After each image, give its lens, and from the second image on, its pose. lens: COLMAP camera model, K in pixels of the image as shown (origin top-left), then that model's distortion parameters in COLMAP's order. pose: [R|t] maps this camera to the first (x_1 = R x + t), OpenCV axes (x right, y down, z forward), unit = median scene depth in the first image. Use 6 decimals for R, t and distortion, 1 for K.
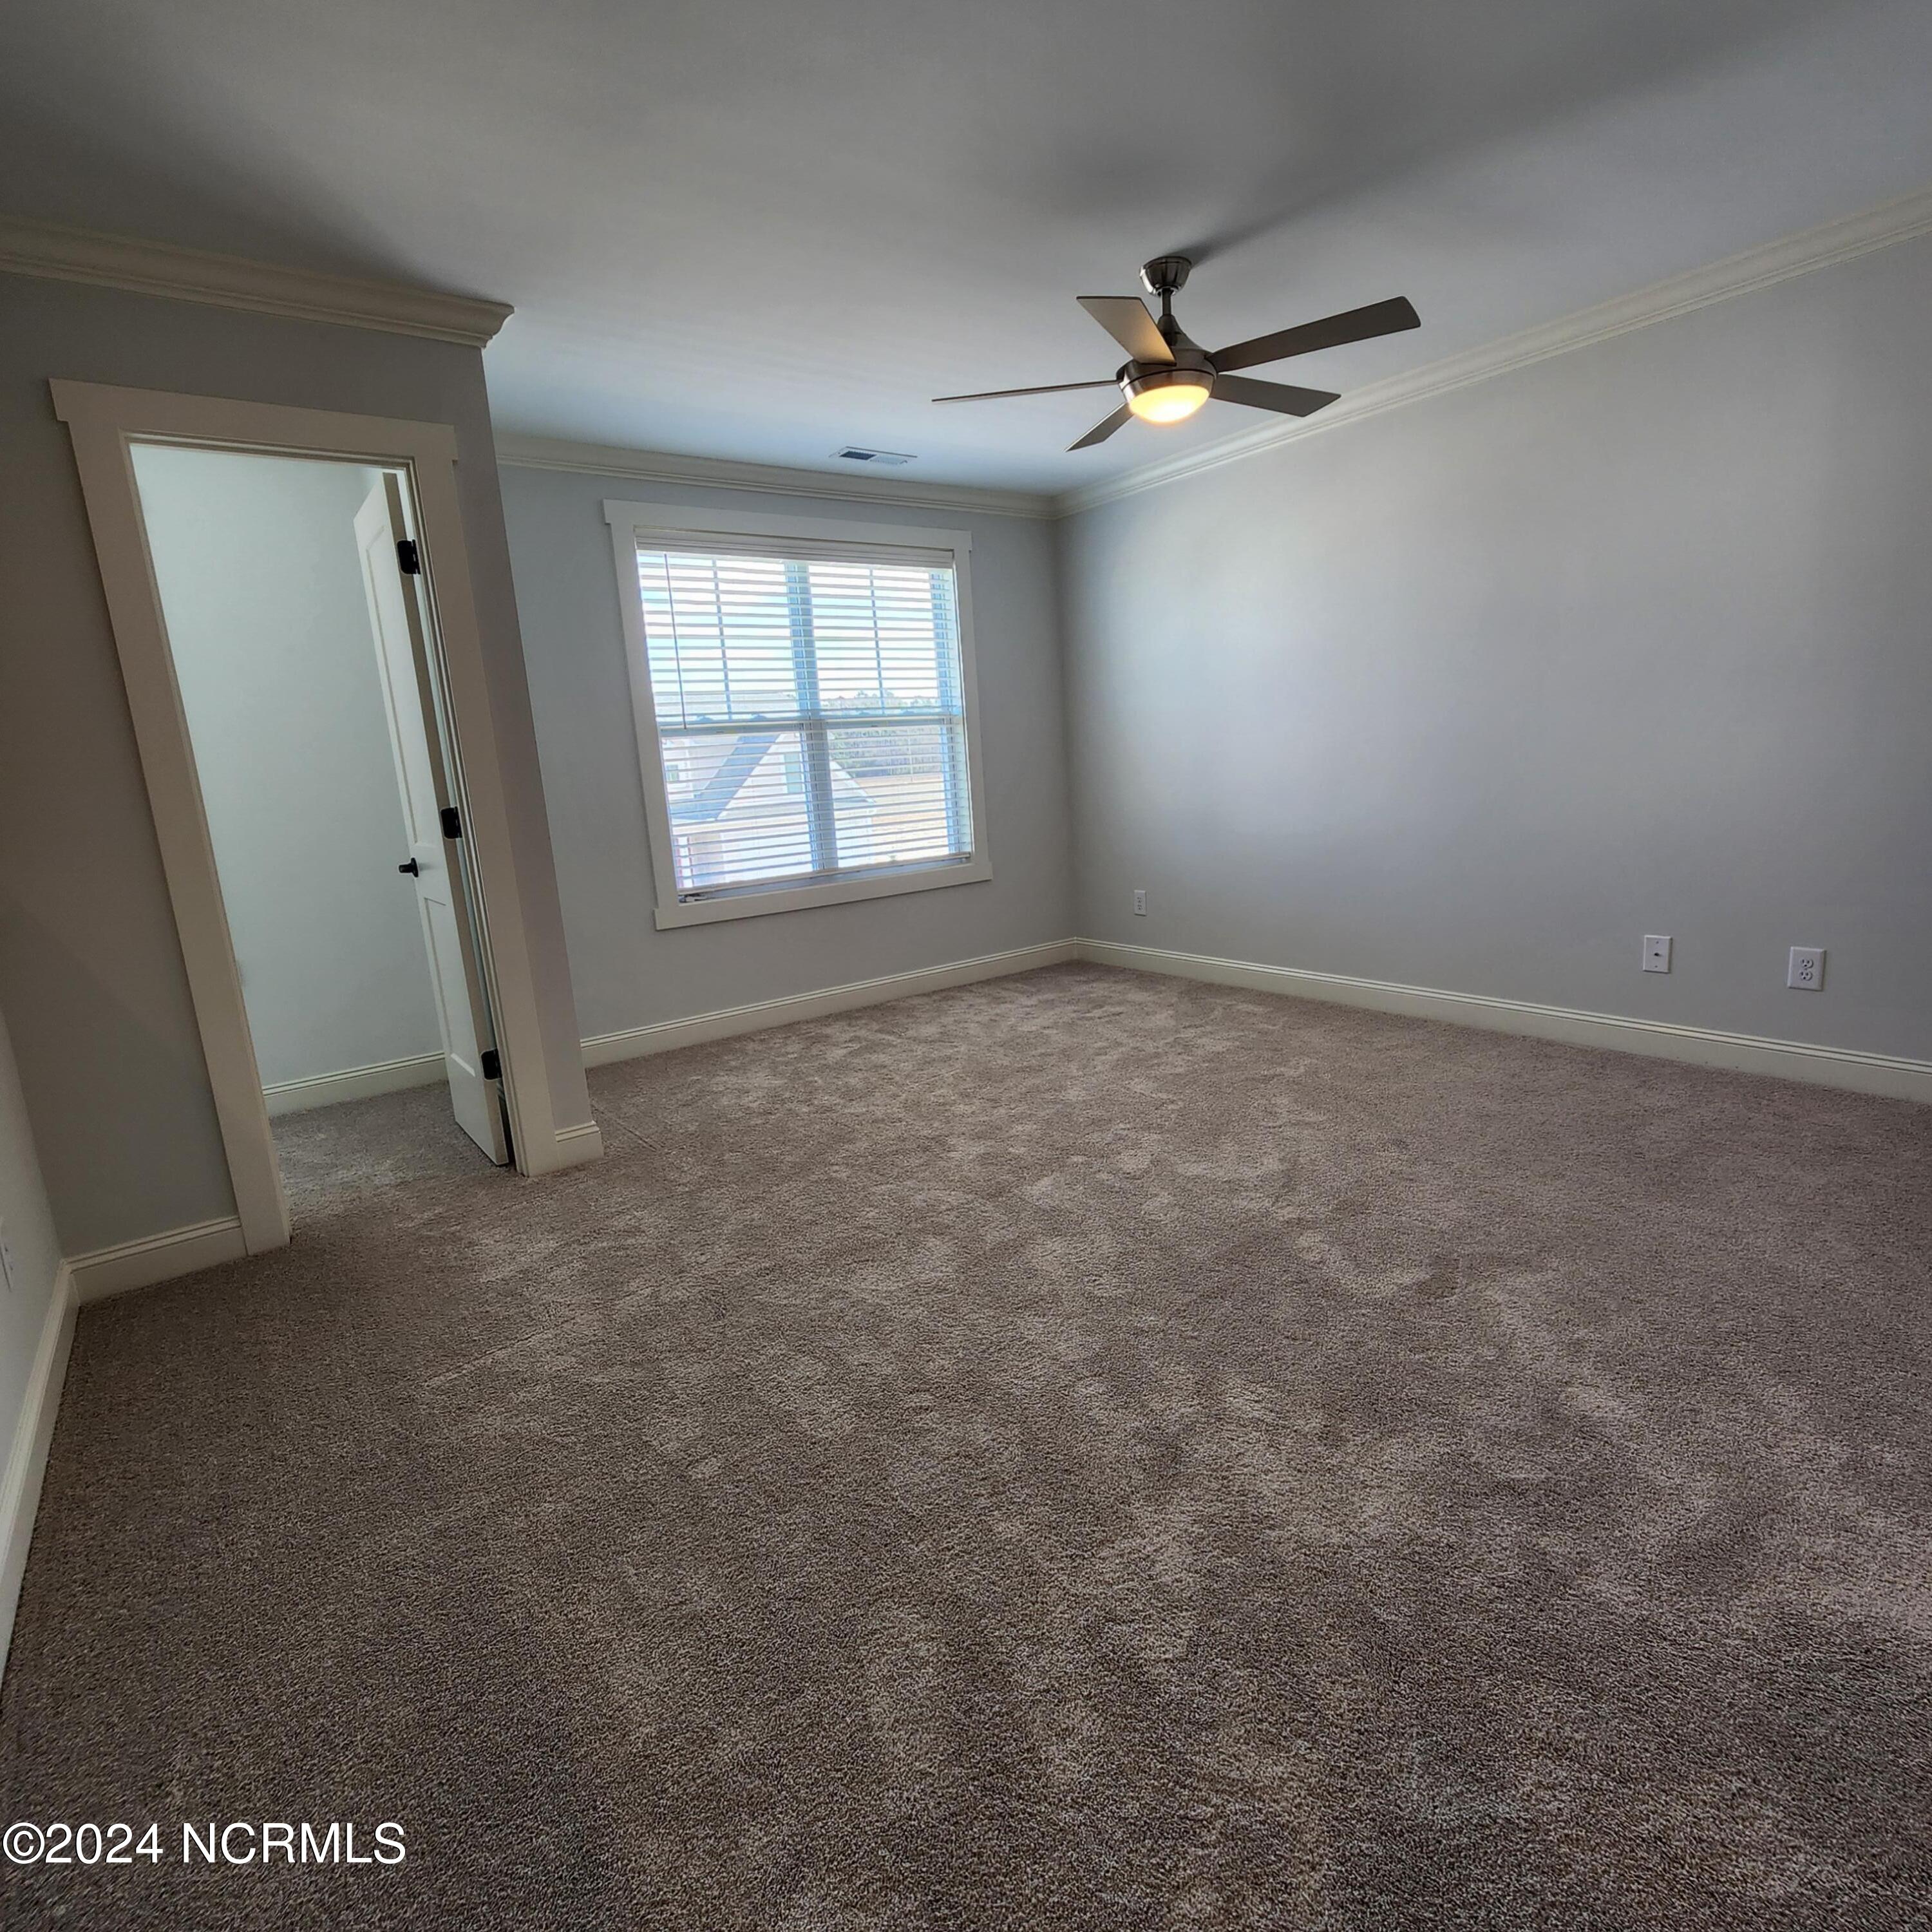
lens RADIAL K [[1087.5, 0, 980.9], [0, 1087.5, 962.2], [0, 0, 1]] dist [0.001494, -0.002044]
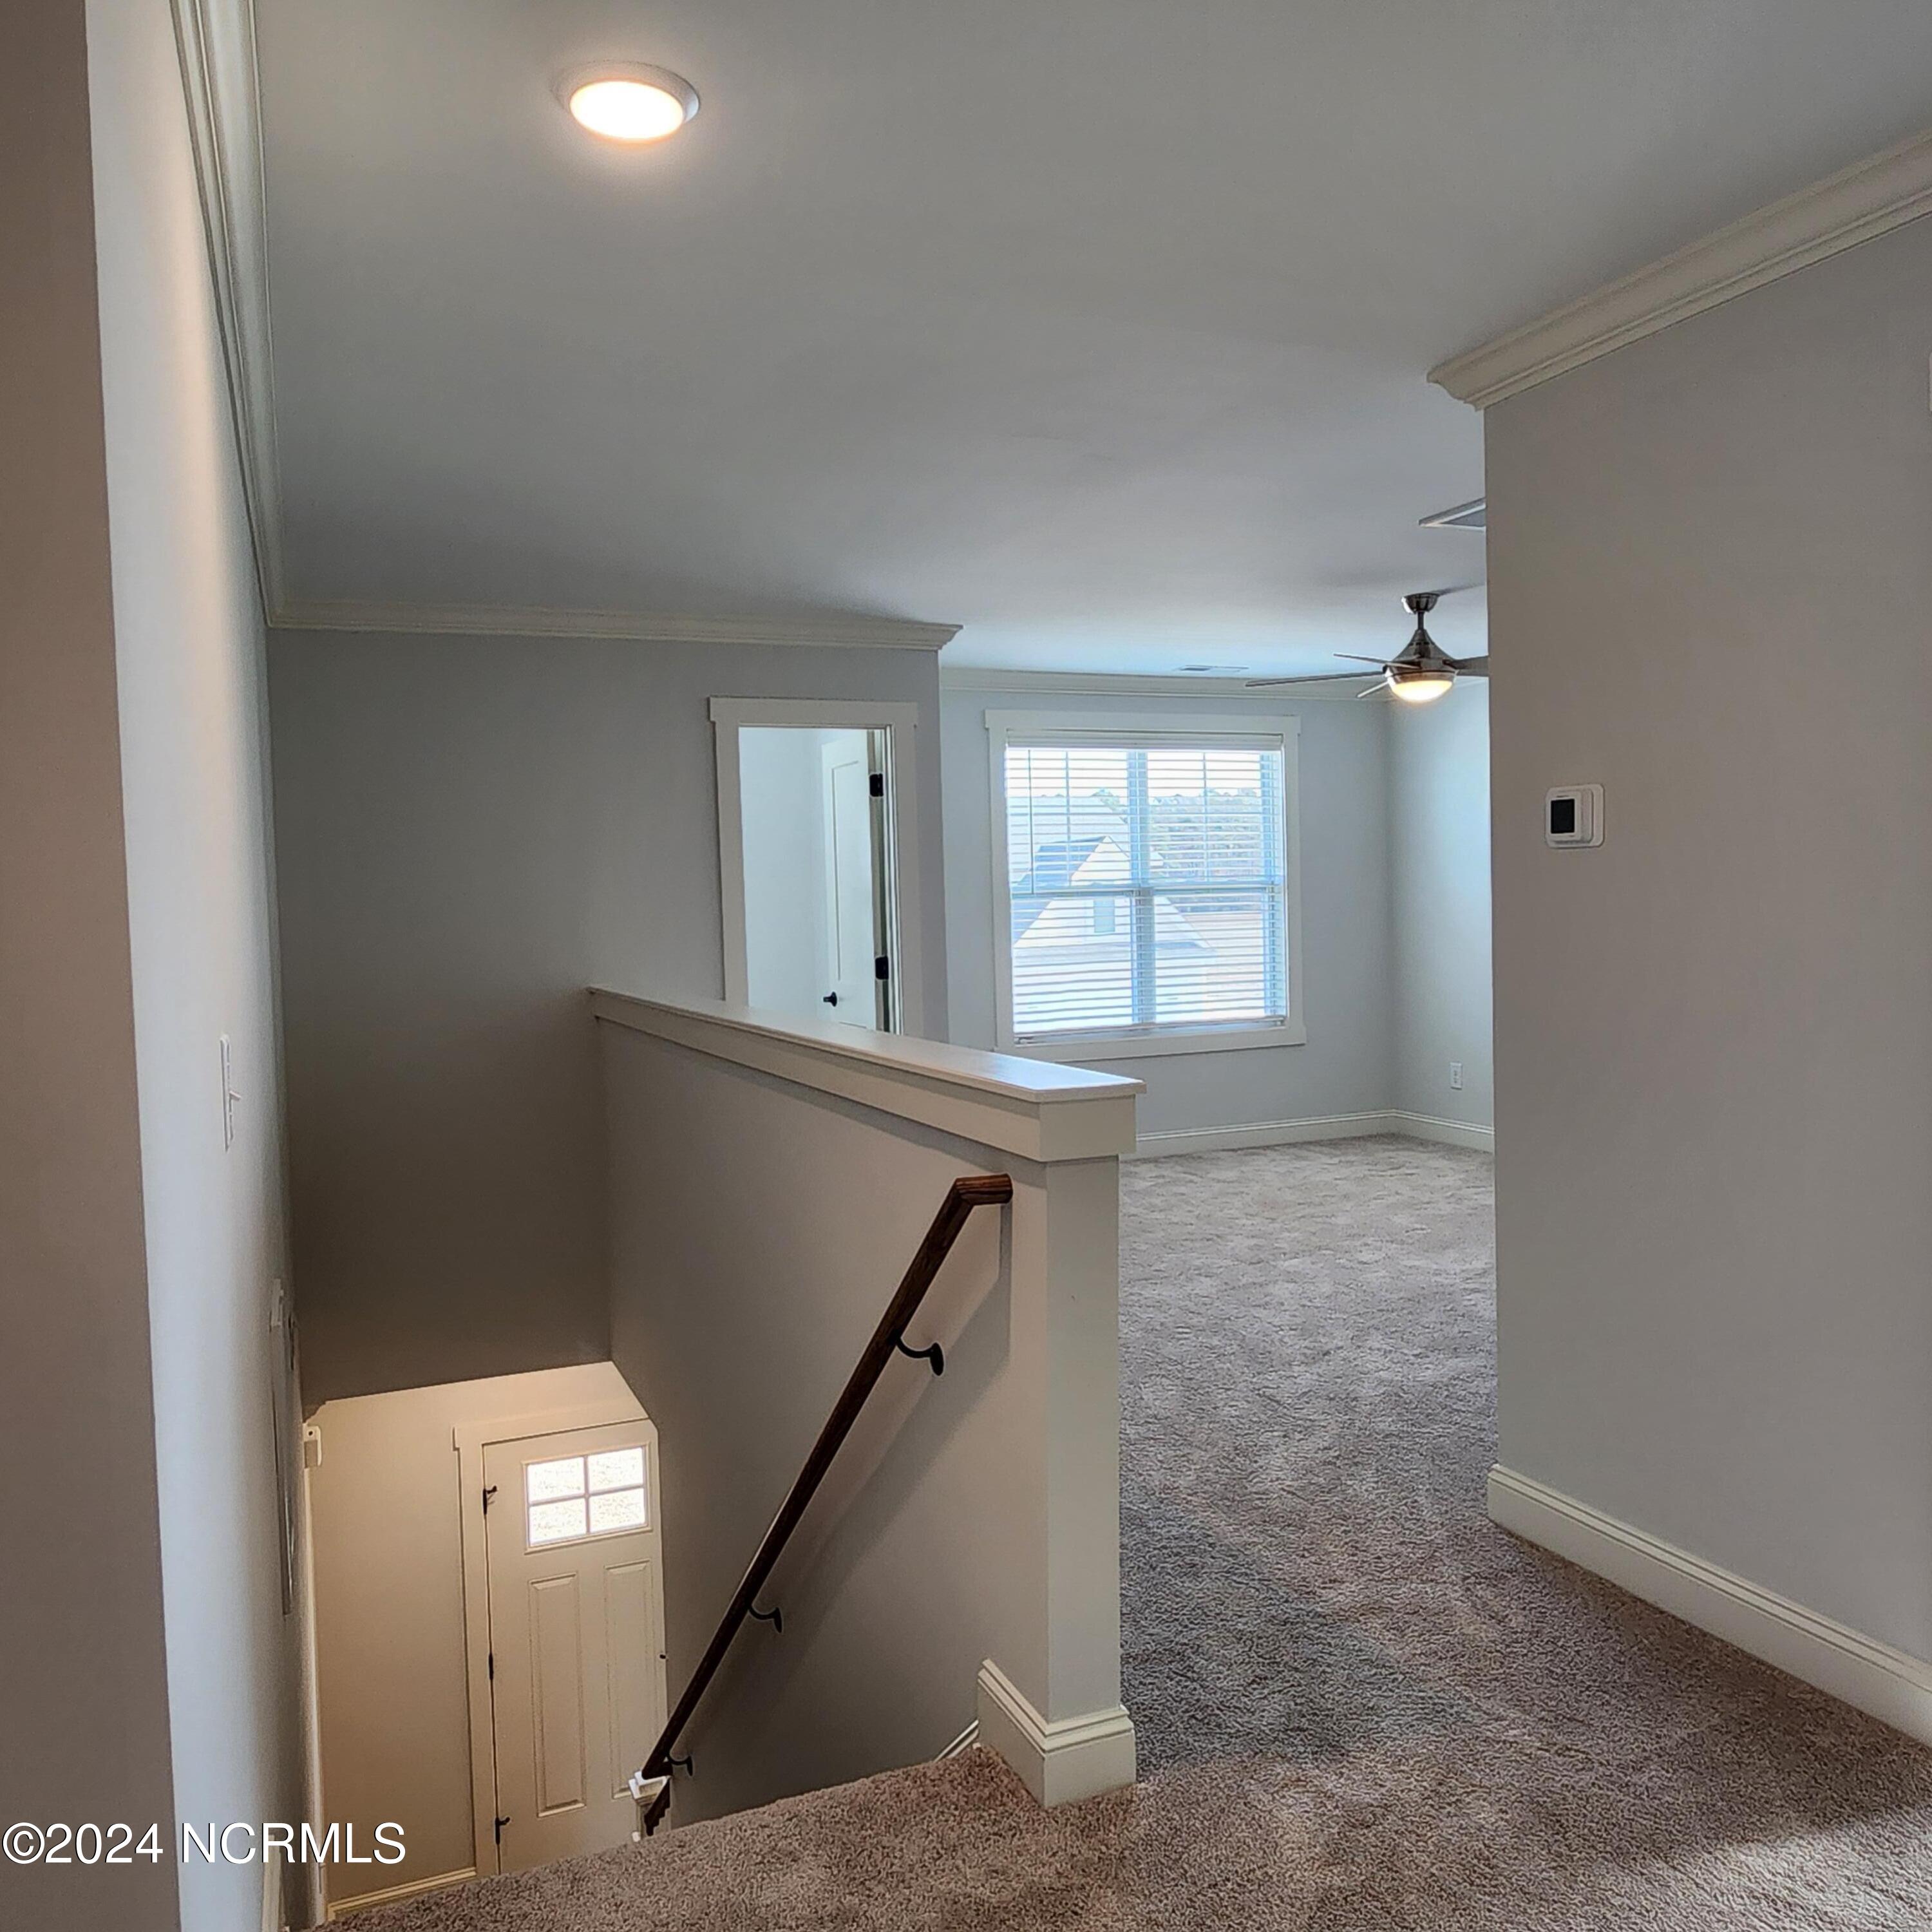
lens RADIAL K [[1601.2, 0, 967.3], [0, 1601.2, 967.6], [0, 0, 1]] dist [-0.064664, -0.001021]
pose [[0.967815, 0.050817, -0.246480, 0.082981], [-0.083138, 0.988974, -0.122546, 0.076239], [0.237535, 0.139094, 0.961369, -0.627958]]
